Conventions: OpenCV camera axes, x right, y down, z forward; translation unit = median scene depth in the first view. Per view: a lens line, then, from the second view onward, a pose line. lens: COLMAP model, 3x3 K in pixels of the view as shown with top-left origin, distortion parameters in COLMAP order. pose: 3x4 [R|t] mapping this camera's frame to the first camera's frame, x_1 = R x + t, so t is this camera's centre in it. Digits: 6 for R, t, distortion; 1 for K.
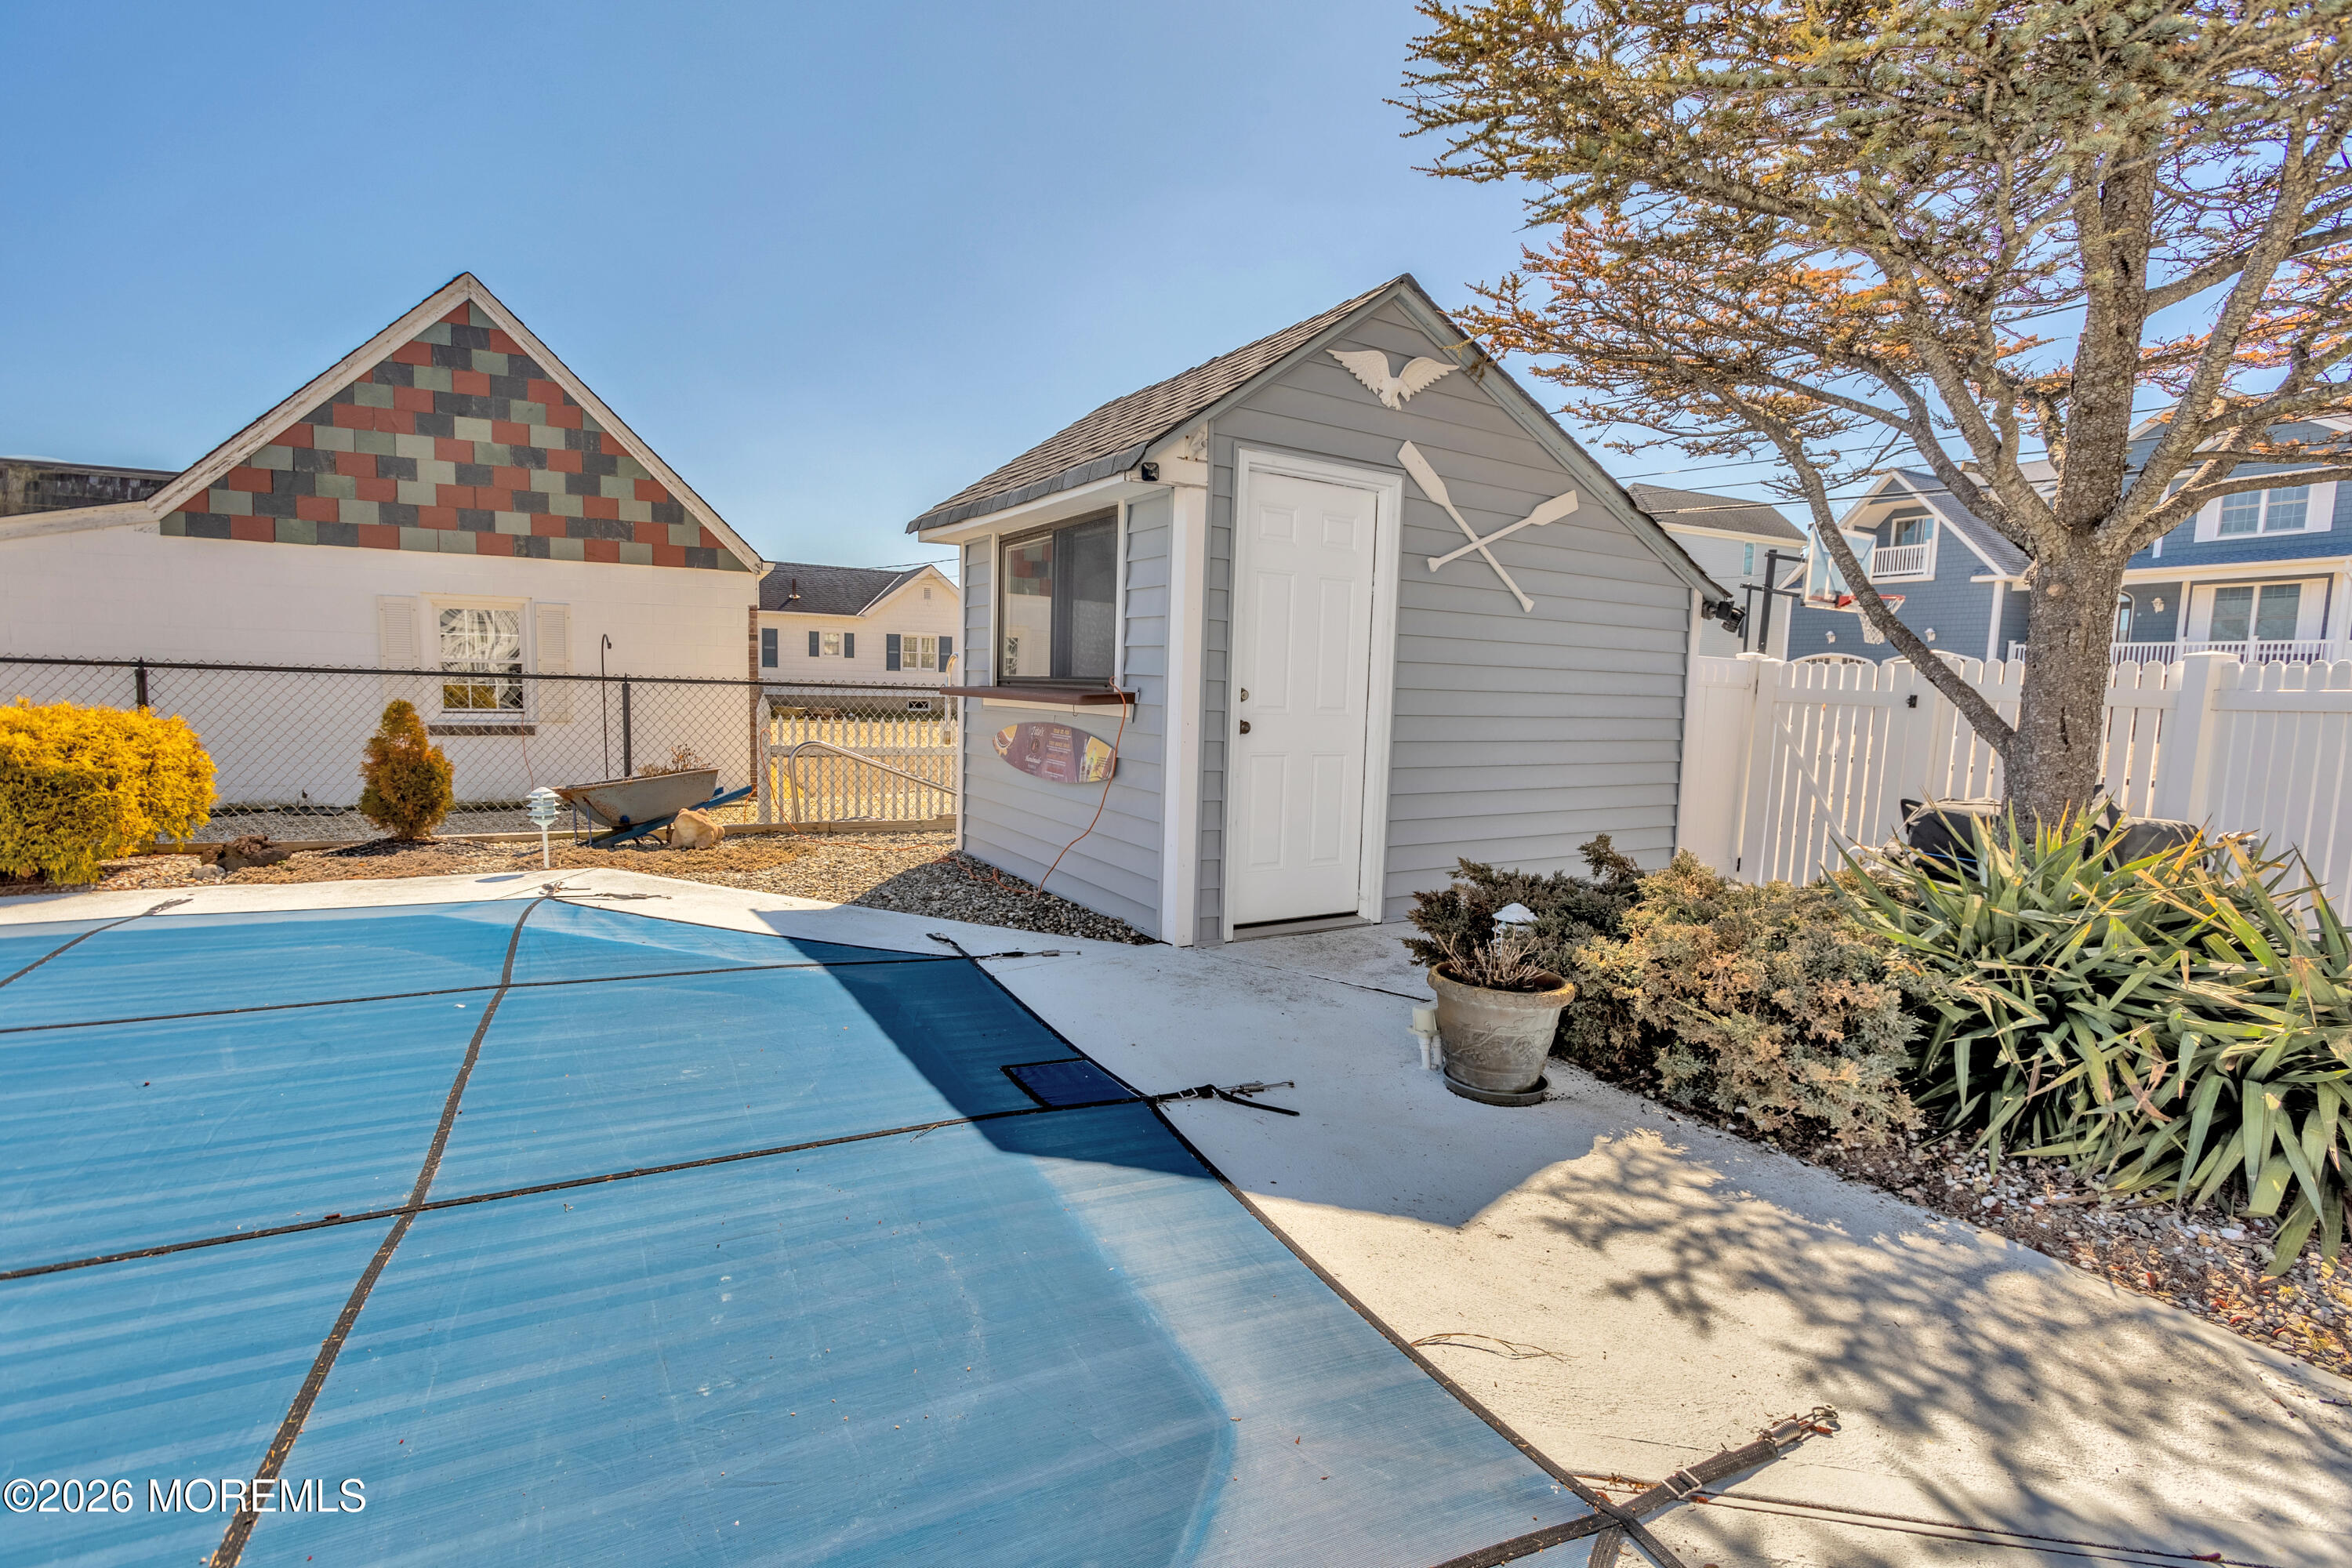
lens RADIAL K [[1085.0, 0, 1177.3], [0, 1085.0, 799.2], [0, 0, 1]] dist [0.001139, 0.000161]
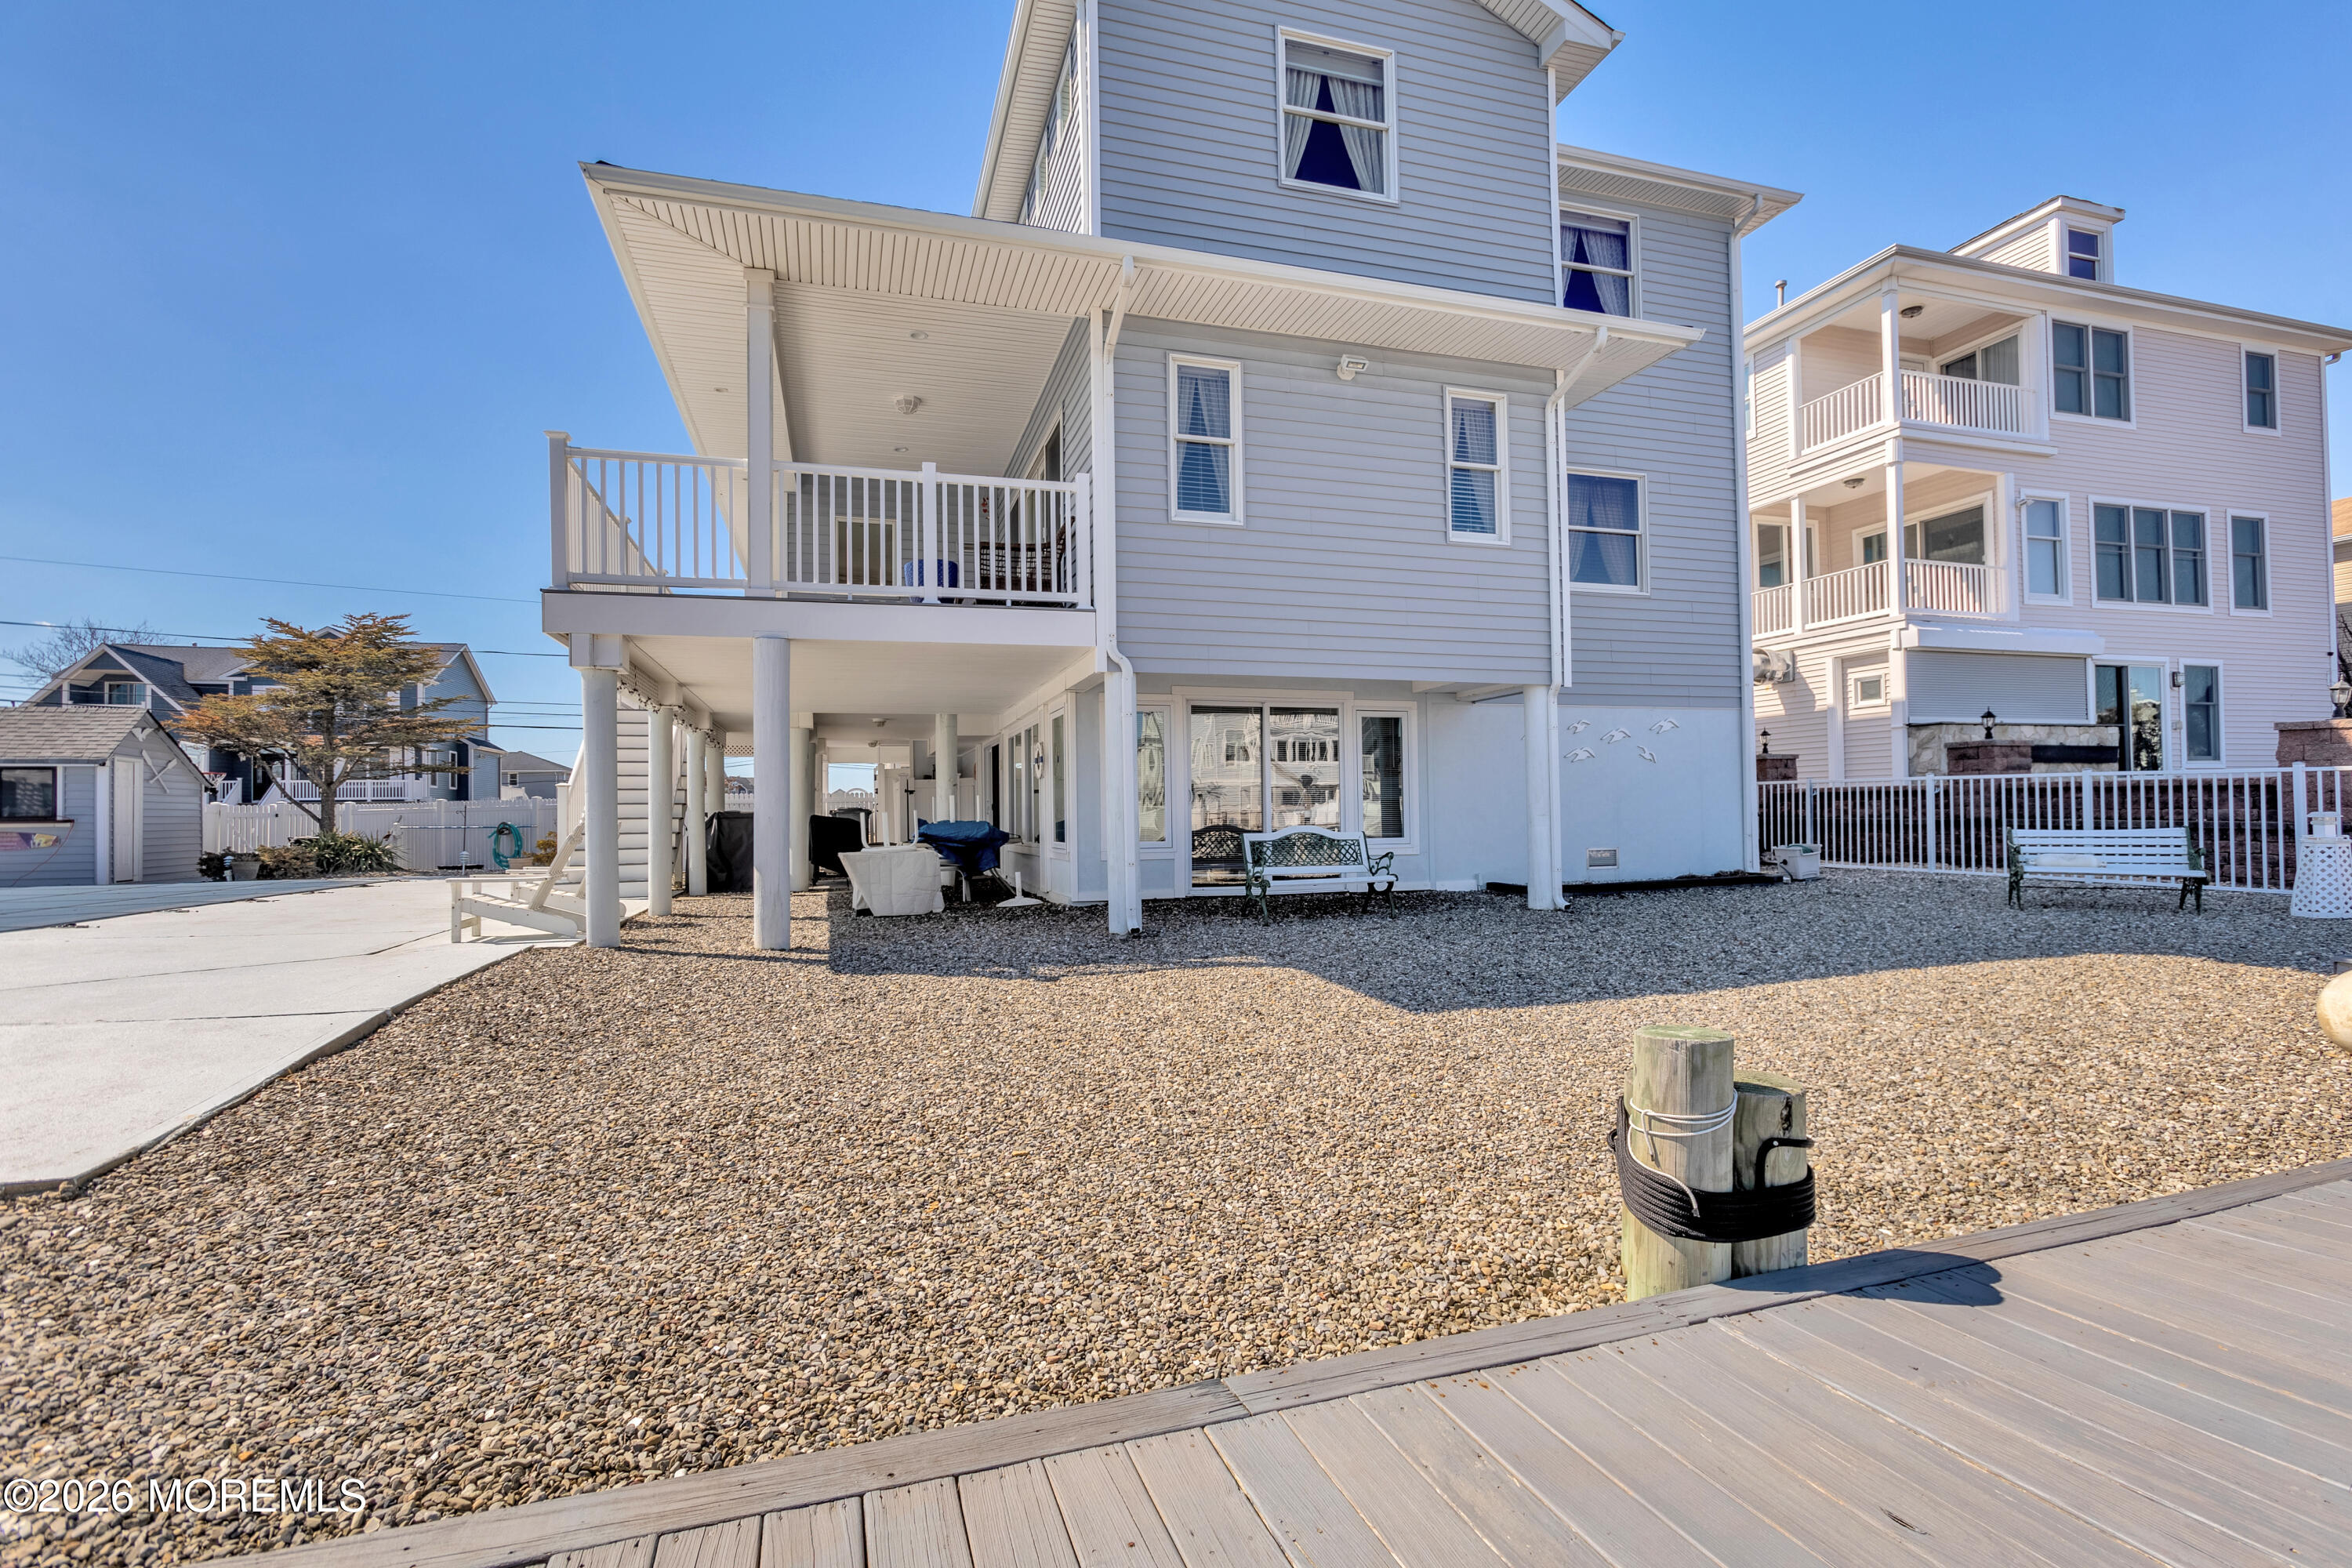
lens RADIAL K [[1085.0, 0, 1176.2], [0, 1085.0, 791.3], [0, 0, 1]] dist [0.001139, 0.000161]
pose [[0.165836, -0.007795, 0.986123, -2.810008], [0.127957, 0.991685, -0.013679, 0.306370], [-0.977817, 0.128449, 0.165454, -2.984662]]
